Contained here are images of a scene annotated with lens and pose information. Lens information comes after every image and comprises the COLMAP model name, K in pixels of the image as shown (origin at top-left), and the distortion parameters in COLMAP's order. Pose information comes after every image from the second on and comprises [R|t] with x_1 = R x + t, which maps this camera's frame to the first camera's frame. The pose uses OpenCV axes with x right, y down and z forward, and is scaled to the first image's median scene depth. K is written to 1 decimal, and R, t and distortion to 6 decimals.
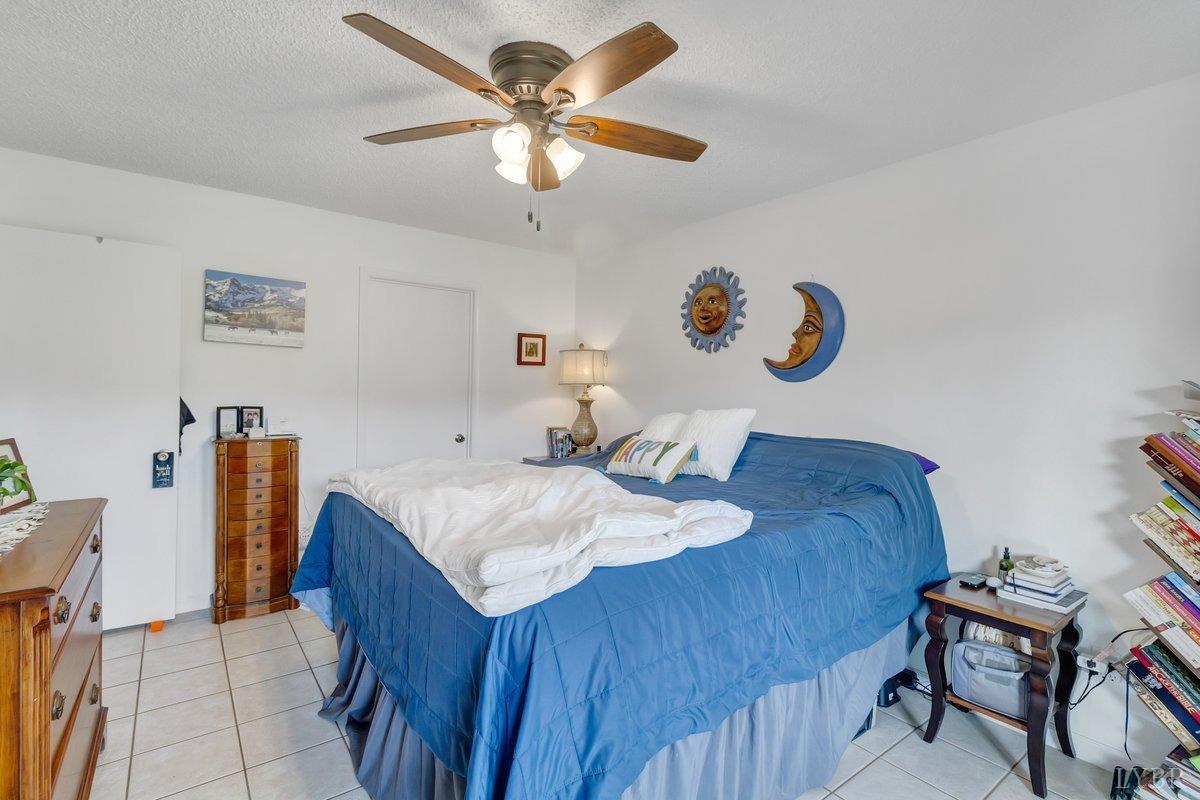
lens RADIAL K [[559.7, 0, 596.9], [0, 559.7, 392.7], [0, 0, 1]] dist [0.001651, 0.001115]
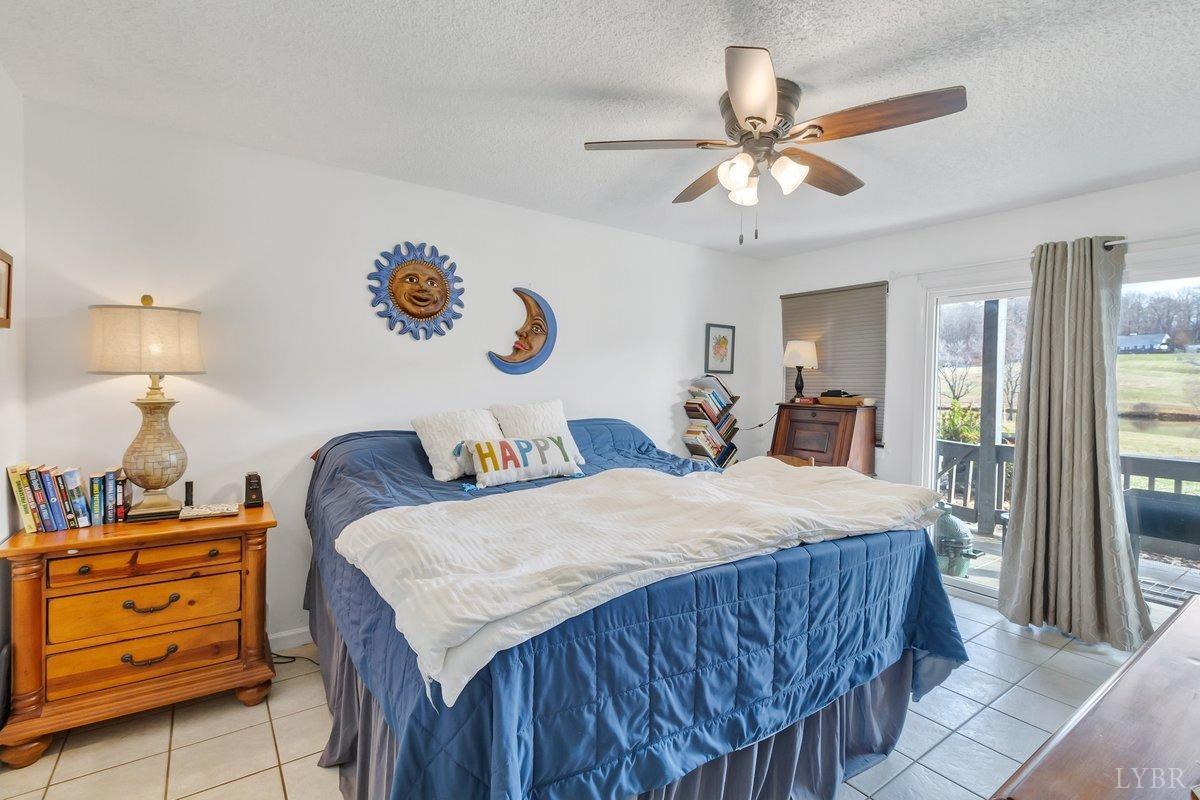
lens RADIAL K [[559.7, 0, 596.9], [0, 559.7, 392.7], [0, 0, 1]] dist [0.001651, 0.001115]
pose [[0.027958, -0.021016, 0.999388, -1.167152], [0.009746, 0.999737, 0.020750, -0.006299], [-0.999562, 0.009160, 0.028155, 1.219664]]
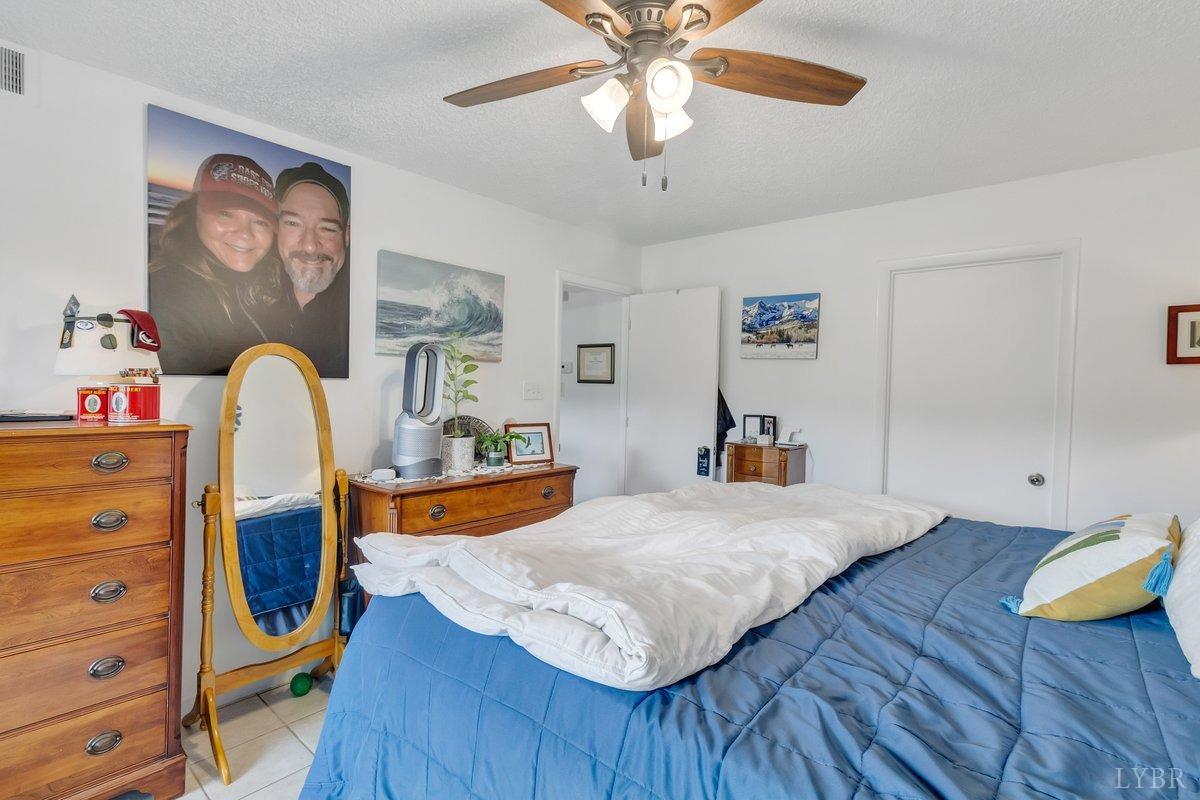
lens RADIAL K [[559.7, 0, 596.9], [0, 559.7, 392.7], [0, 0, 1]] dist [0.001651, 0.001115]
pose [[0.212197, 0.008170, -0.977193, 0.297608], [-0.013916, 0.999889, 0.005338, -0.016786], [0.977128, 0.012466, 0.212287, 0.340897]]
